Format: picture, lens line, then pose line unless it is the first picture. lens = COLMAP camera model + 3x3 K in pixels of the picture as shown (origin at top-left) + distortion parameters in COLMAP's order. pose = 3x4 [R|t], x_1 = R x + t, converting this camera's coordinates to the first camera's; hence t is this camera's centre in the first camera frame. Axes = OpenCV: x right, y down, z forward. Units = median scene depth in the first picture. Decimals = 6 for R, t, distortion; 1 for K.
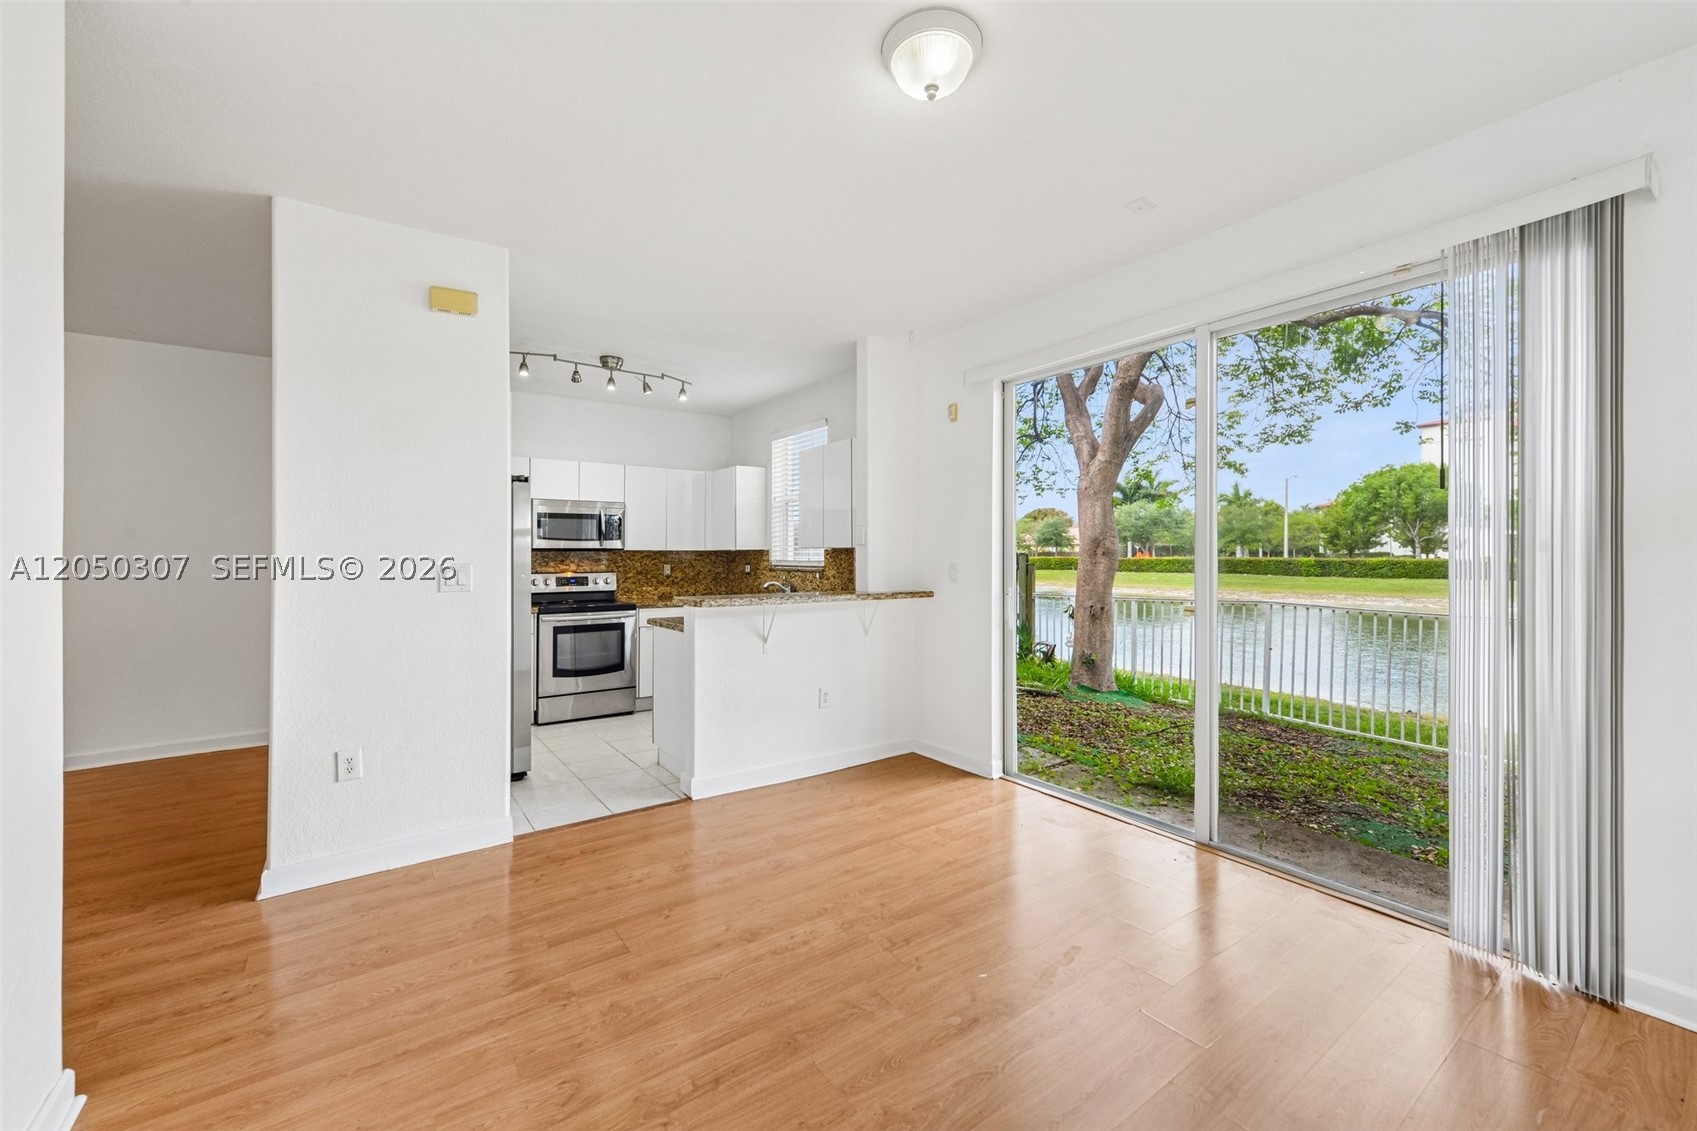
lens RADIAL K [[674.2, 0, 851.2], [0, 674.2, 553.7], [0, 0, 1]] dist [0.001038, -0.000124]
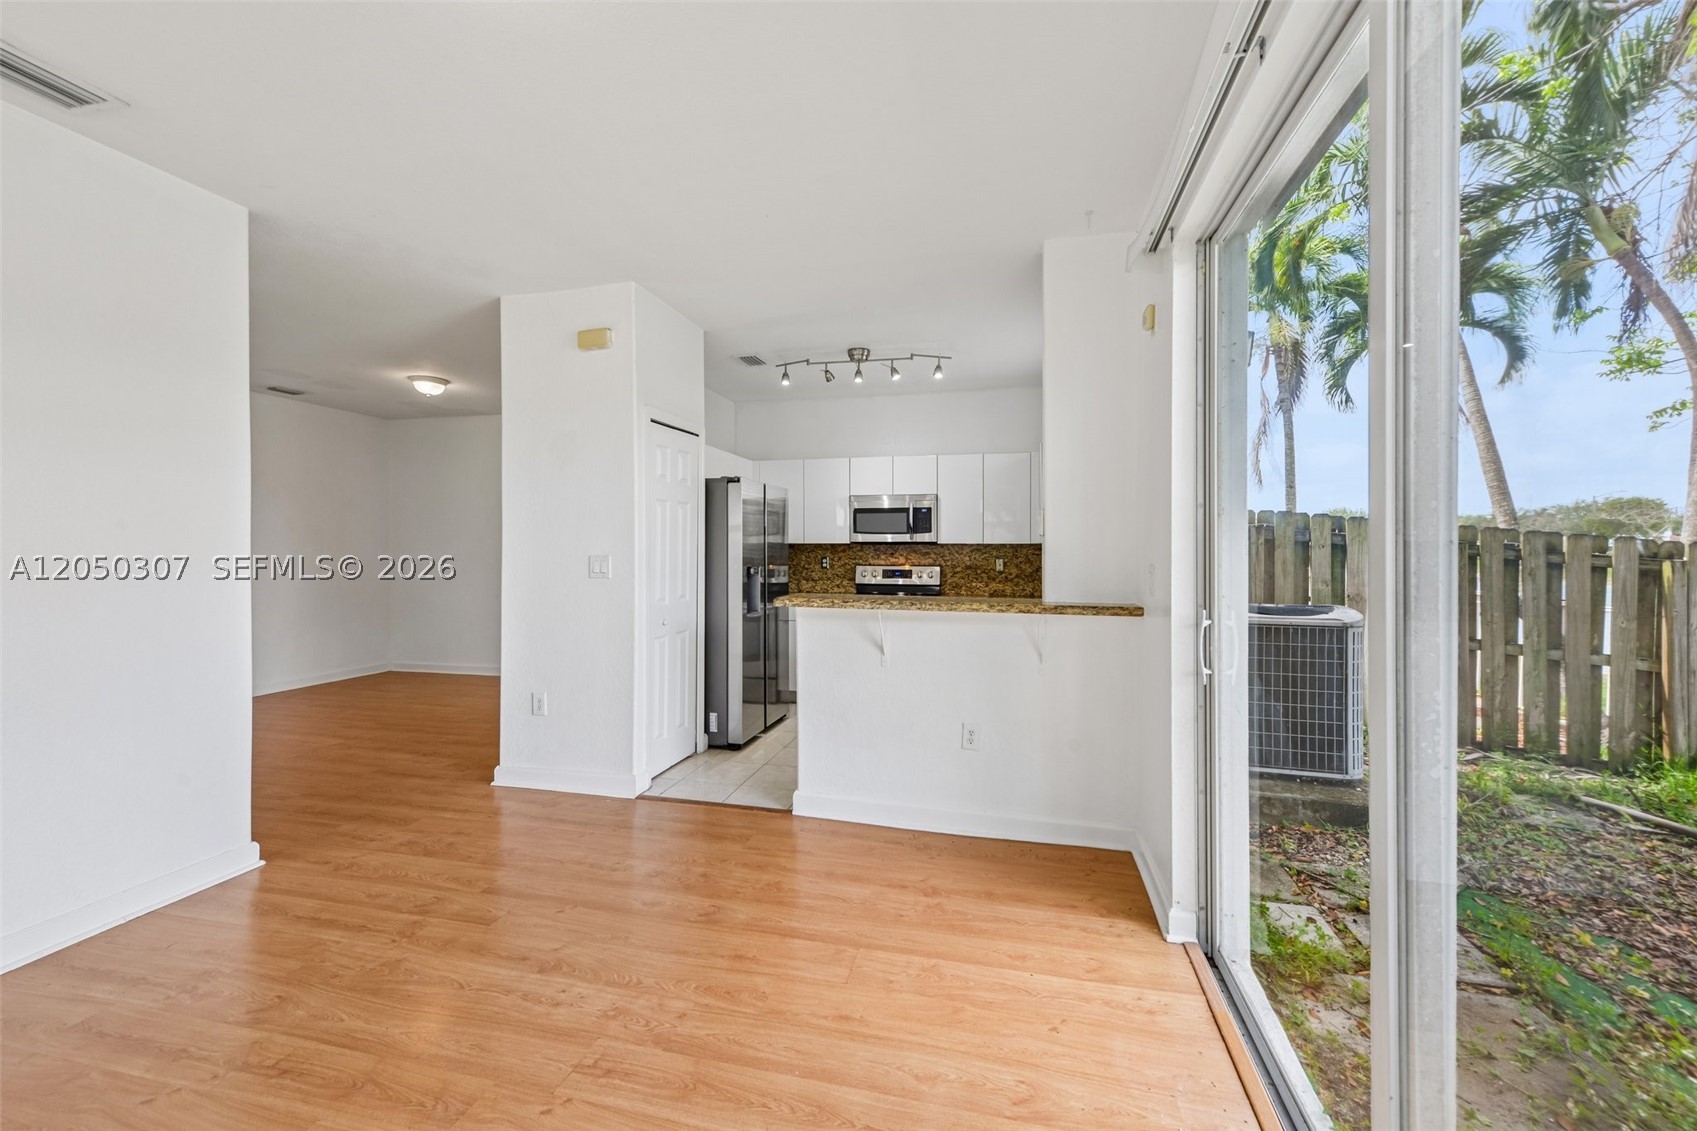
lens RADIAL K [[677.1, 0, 851.8], [0, 677.1, 545.7], [0, 0, 1]] dist [0.007101, -0.000083]
pose [[0.648538, 0.001219, -0.761181, 0.351248], [-0.002120, 0.999998, -0.000205, -0.001832], [0.761179, 0.001746, 0.648539, 0.307087]]
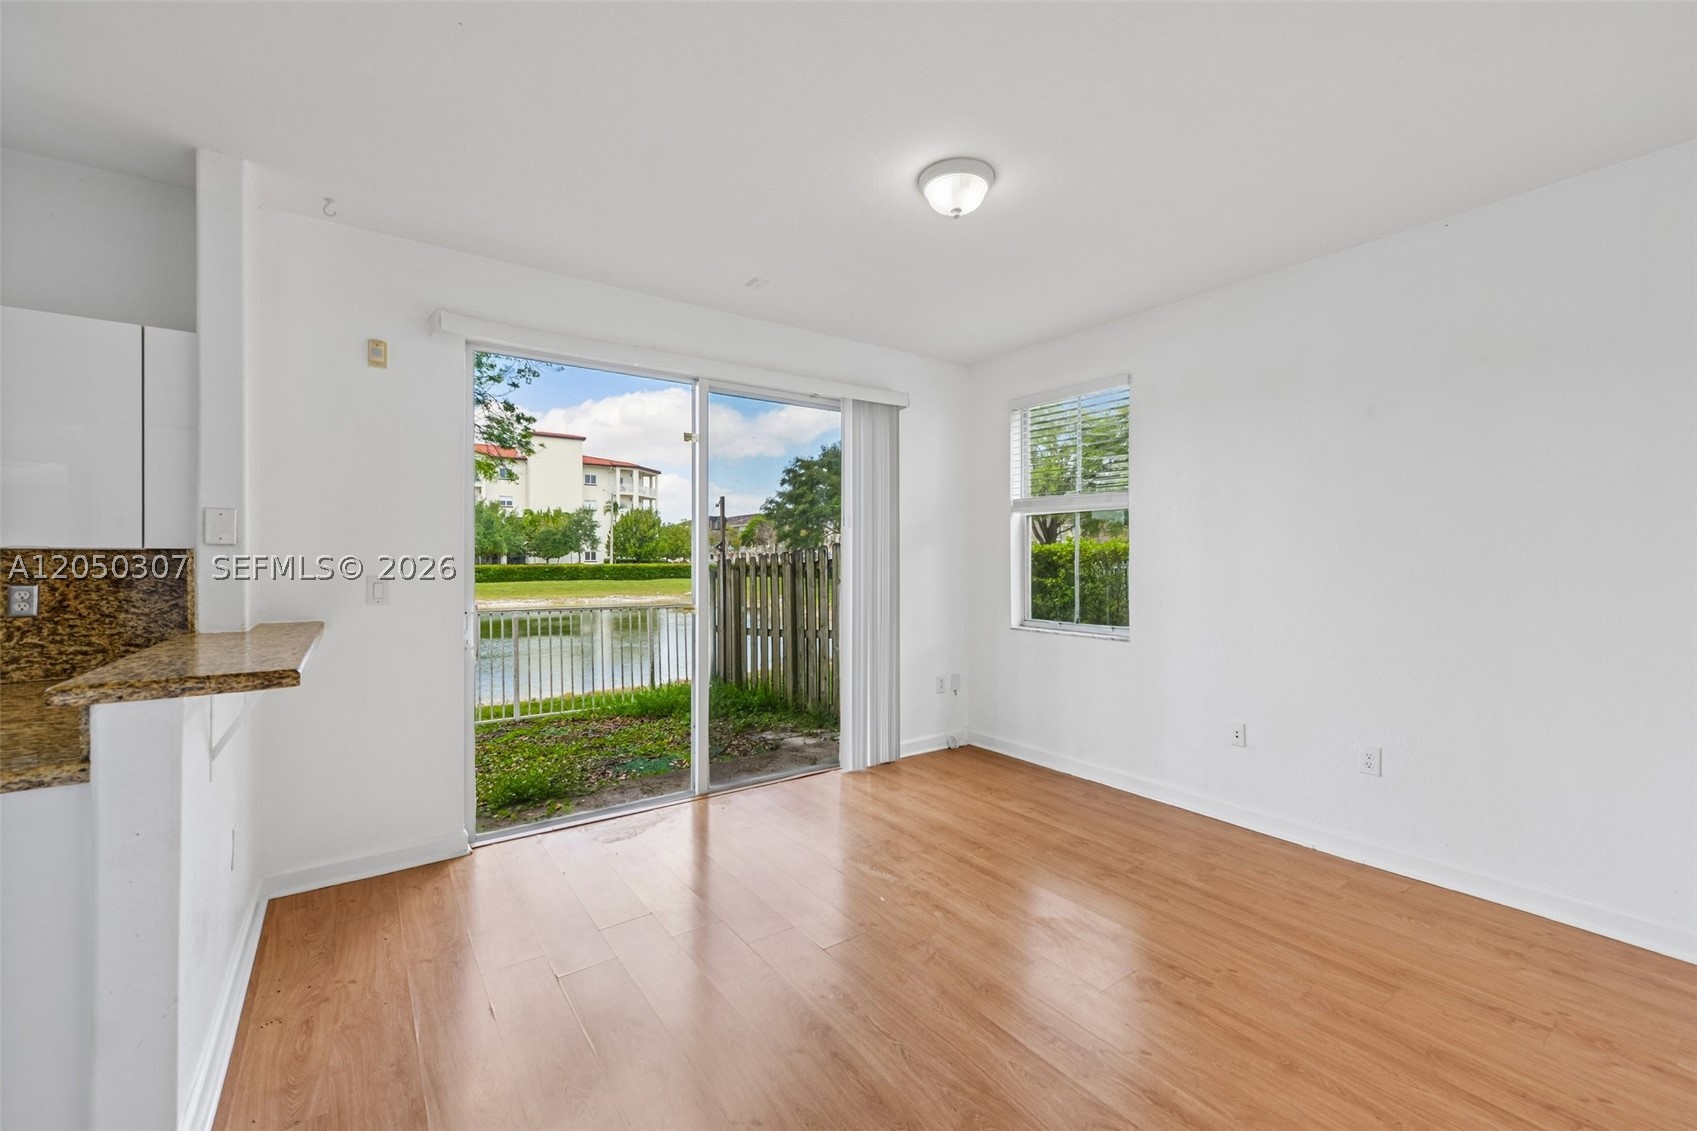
lens RADIAL K [[679.2, 0, 854.5], [0, 679.2, 562.6], [0, 0, 1]] dist [0.000923, 0.000121]
pose [[0.002323, -0.001239, 0.999997, -0.419810], [-0.000910, 0.999999, 0.001241, -0.000344], [-0.999997, -0.000913, 0.002322, 0.411903]]
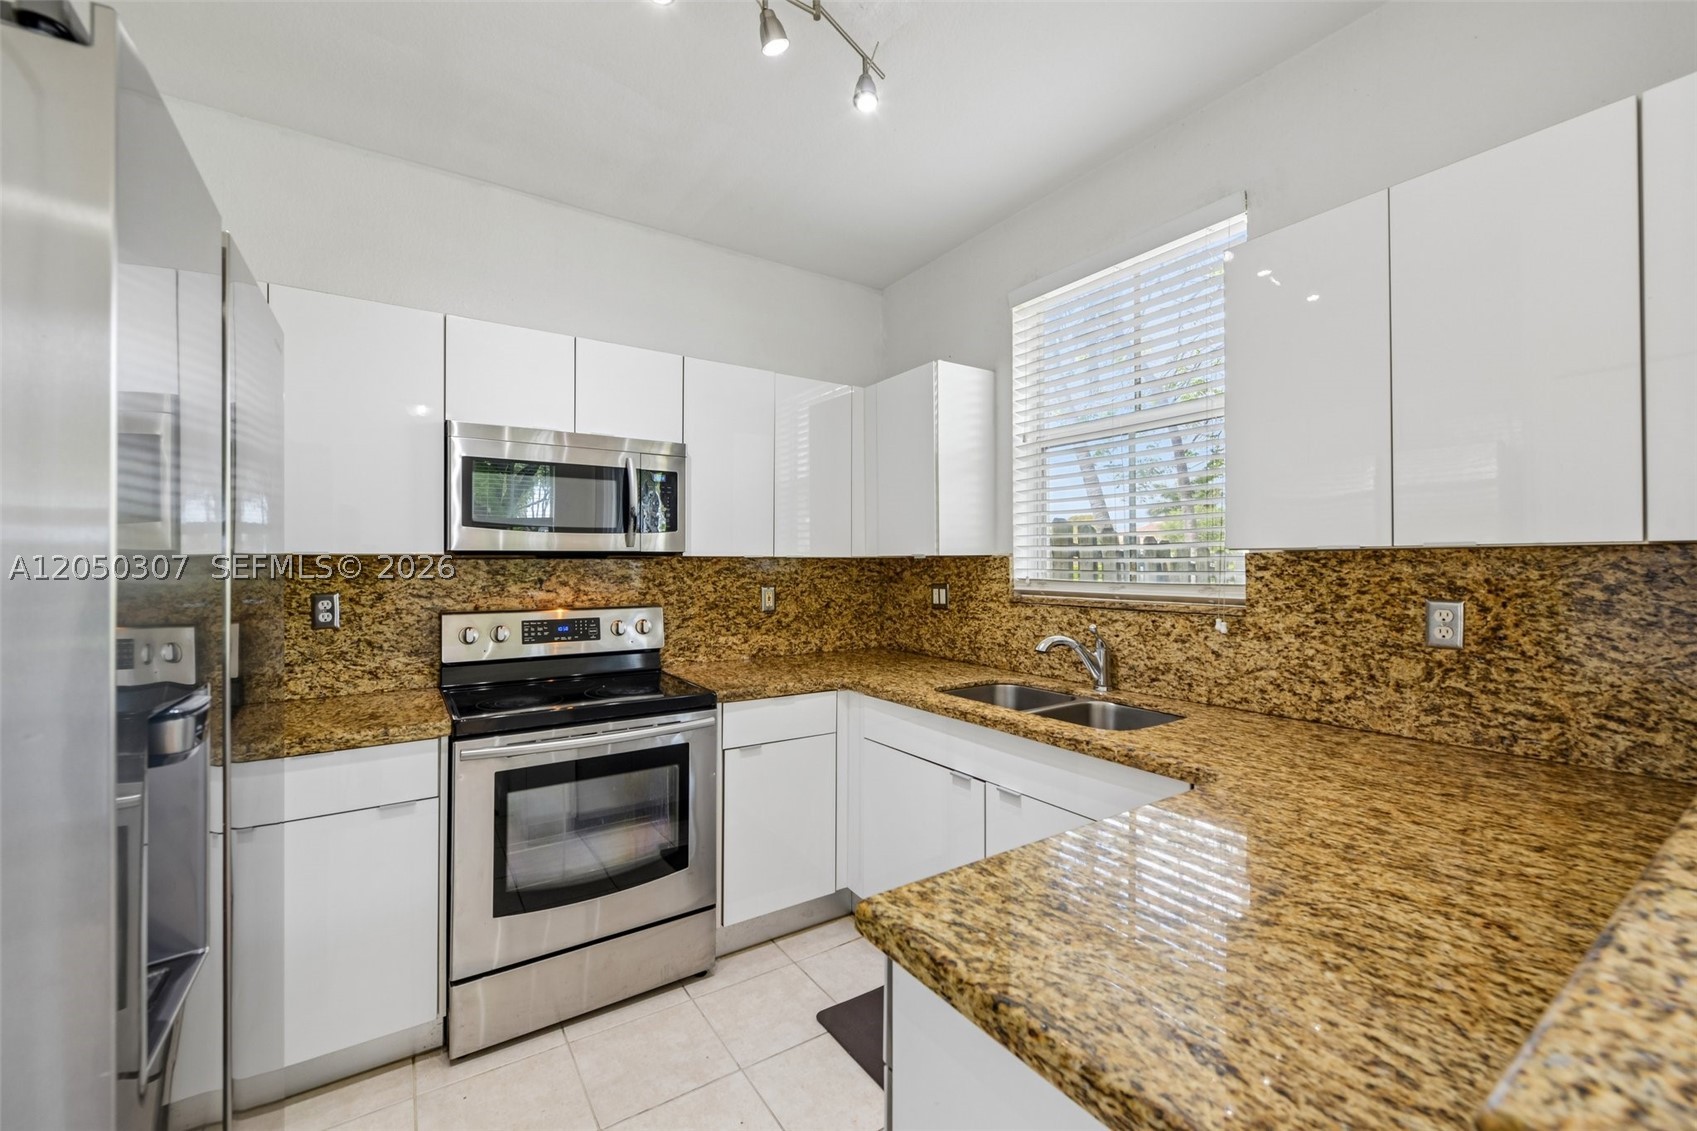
lens RADIAL K [[674.2, 0, 851.2], [0, 674.2, 553.7], [0, 0, 1]] dist [0.001038, -0.000124]
pose [[0.999392, -0.000292, -0.034868, -0.237865], [-0.000142, 0.999922, -0.012451, -0.001722], [0.034869, 0.012448, 0.999314, 0.636891]]
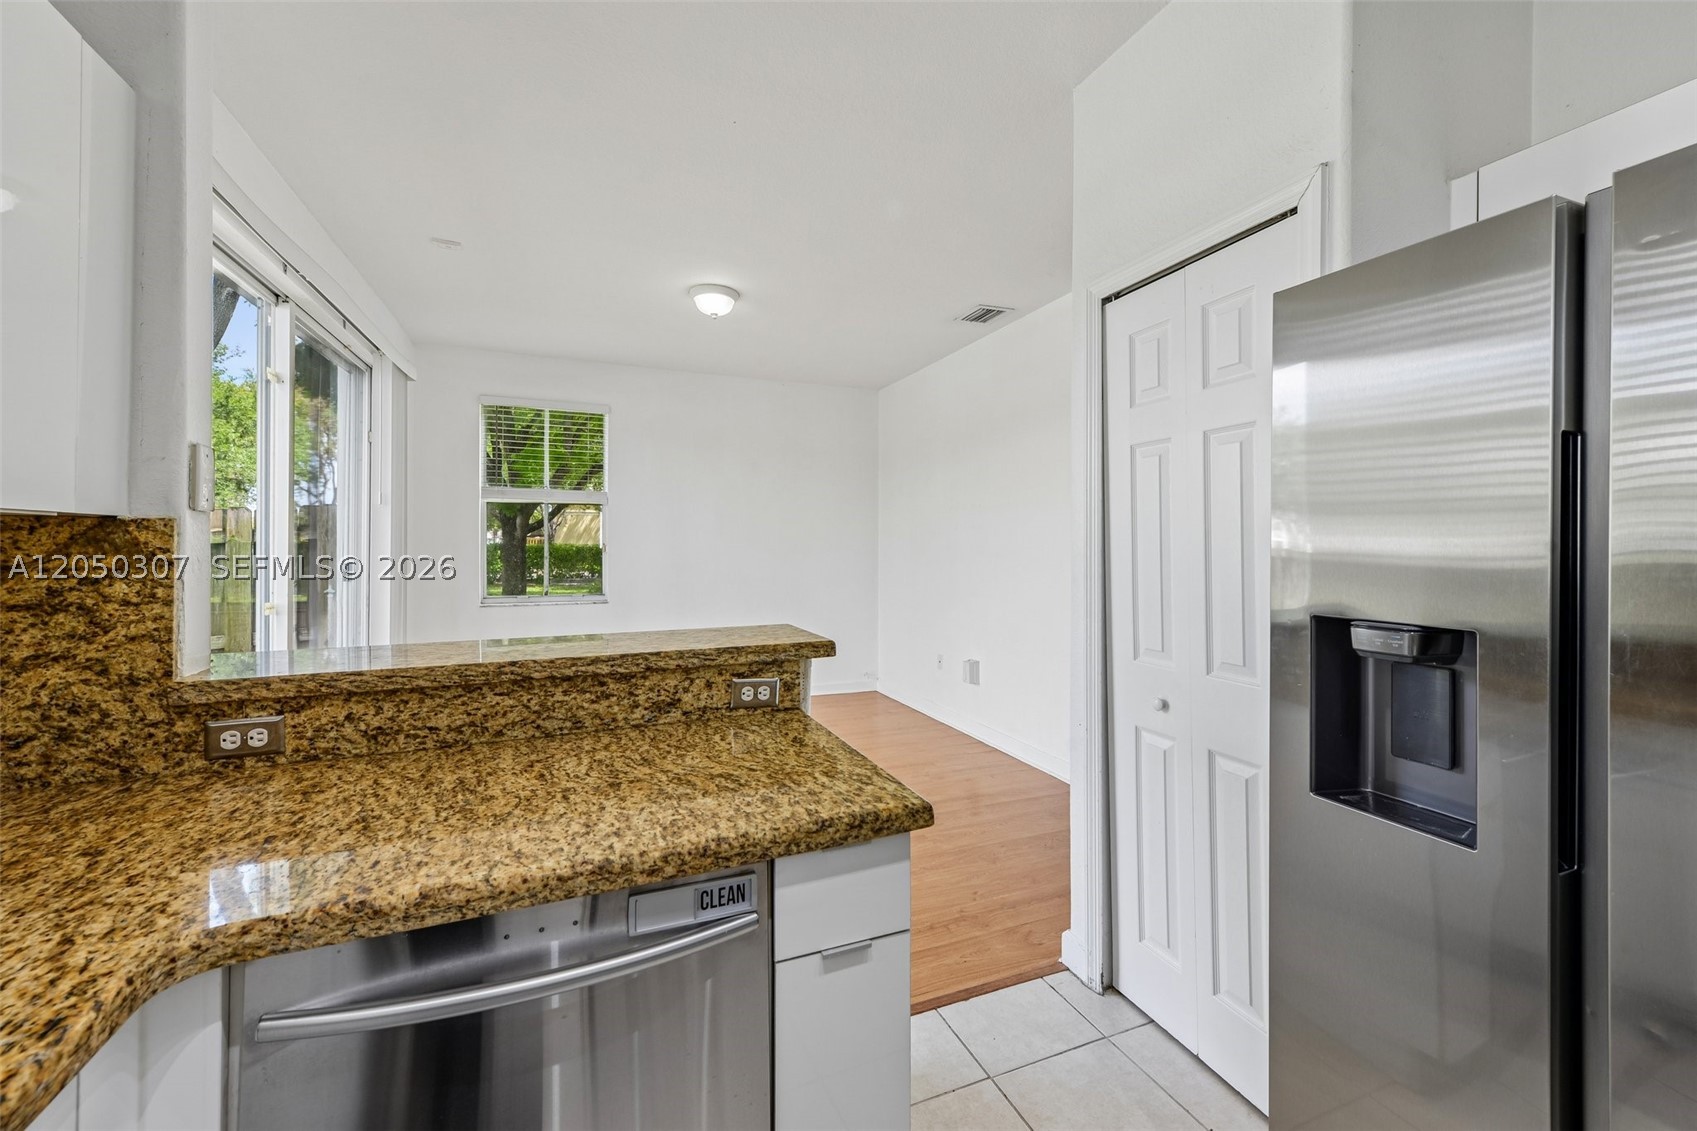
lens RADIAL K [[674.2, 0, 851.2], [0, 674.2, 553.7], [0, 0, 1]] dist [0.001038, -0.000124]
pose [[-0.972394, -0.000759, 0.233342, -0.265079], [0.001885, 0.999937, 0.011108, 0.001714], [-0.233335, 0.011241, -0.972331, 0.991531]]
